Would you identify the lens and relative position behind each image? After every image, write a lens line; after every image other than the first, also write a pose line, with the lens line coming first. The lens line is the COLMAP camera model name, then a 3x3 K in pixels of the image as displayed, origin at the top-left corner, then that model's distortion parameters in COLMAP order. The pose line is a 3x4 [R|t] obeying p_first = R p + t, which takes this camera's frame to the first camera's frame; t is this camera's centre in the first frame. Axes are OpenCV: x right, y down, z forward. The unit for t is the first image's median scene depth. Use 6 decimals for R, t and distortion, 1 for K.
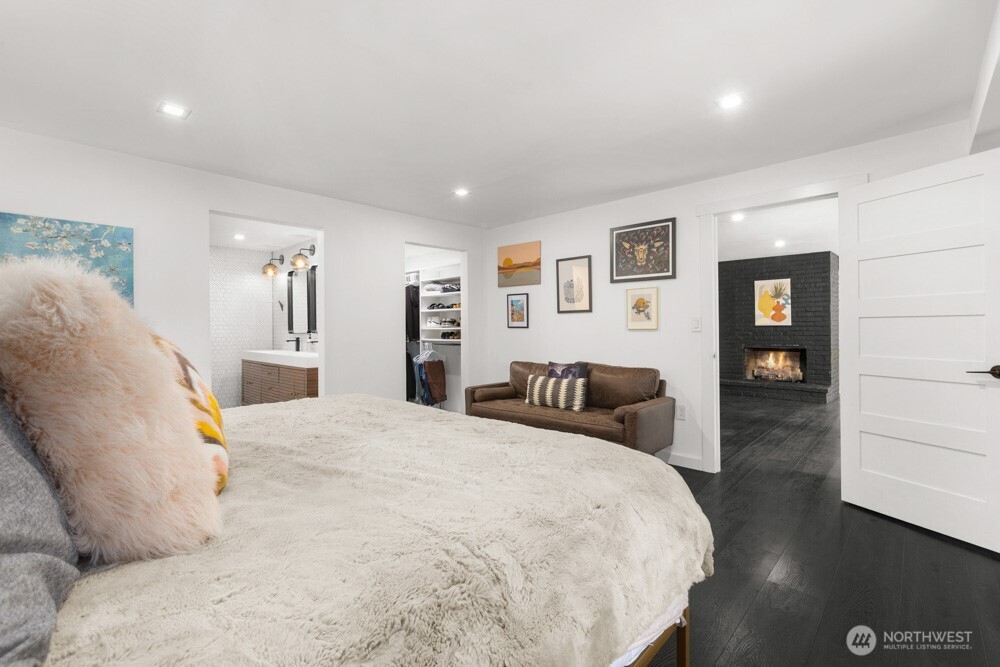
lens RADIAL K [[443.1, 0, 494.5], [0, 443.1, 326.9], [0, 0, 1]] dist [0.002998, 0.000440]
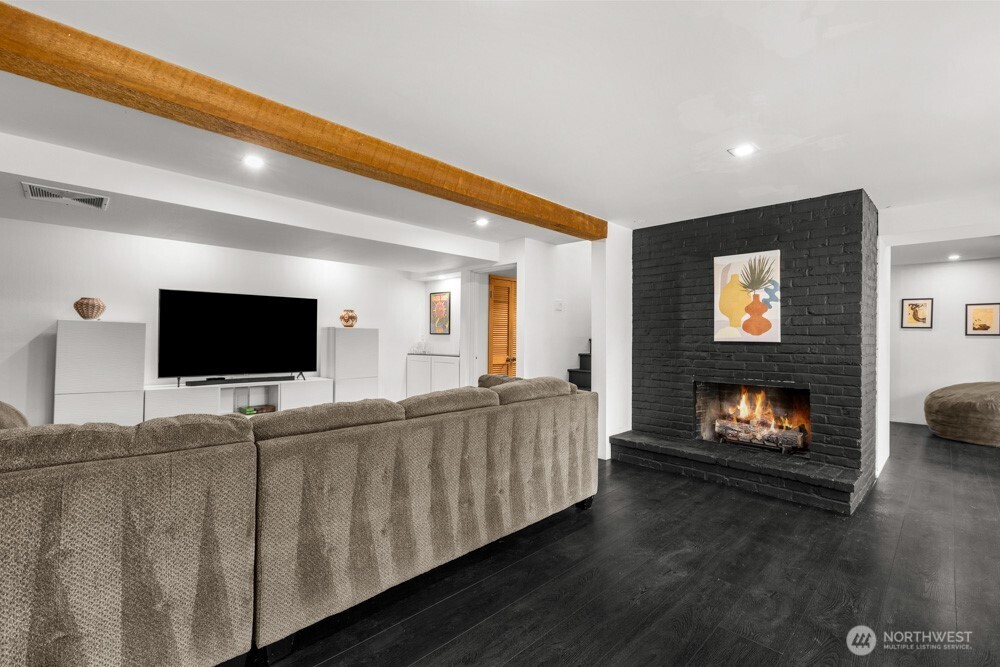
lens RADIAL K [[443.1, 0, 492.4], [0, 443.1, 337.1], [0, 0, 1]] dist [0.002998, 0.000440]
pose [[0.999311, 0.018274, -0.032306, 0.324810], [-0.018323, 0.999831, -0.001226, -0.002395], [0.032278, 0.001817, 0.999477, 0.440420]]
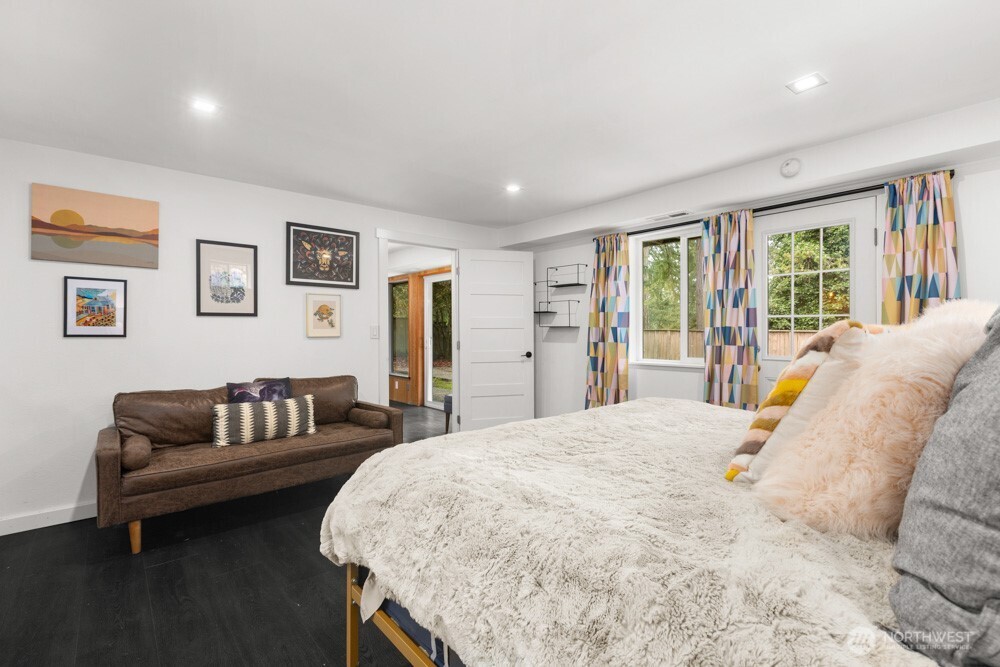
lens RADIAL K [[443.1, 0, 498.5], [0, 443.1, 330.0], [0, 0, 1]] dist [0.002998, 0.000440]
pose [[0.108491, 0.005392, 0.994083, -0.662981], [0.000477, 0.999985, -0.005477, -0.004818], [-0.994097, 0.001068, 0.108487, 0.584961]]
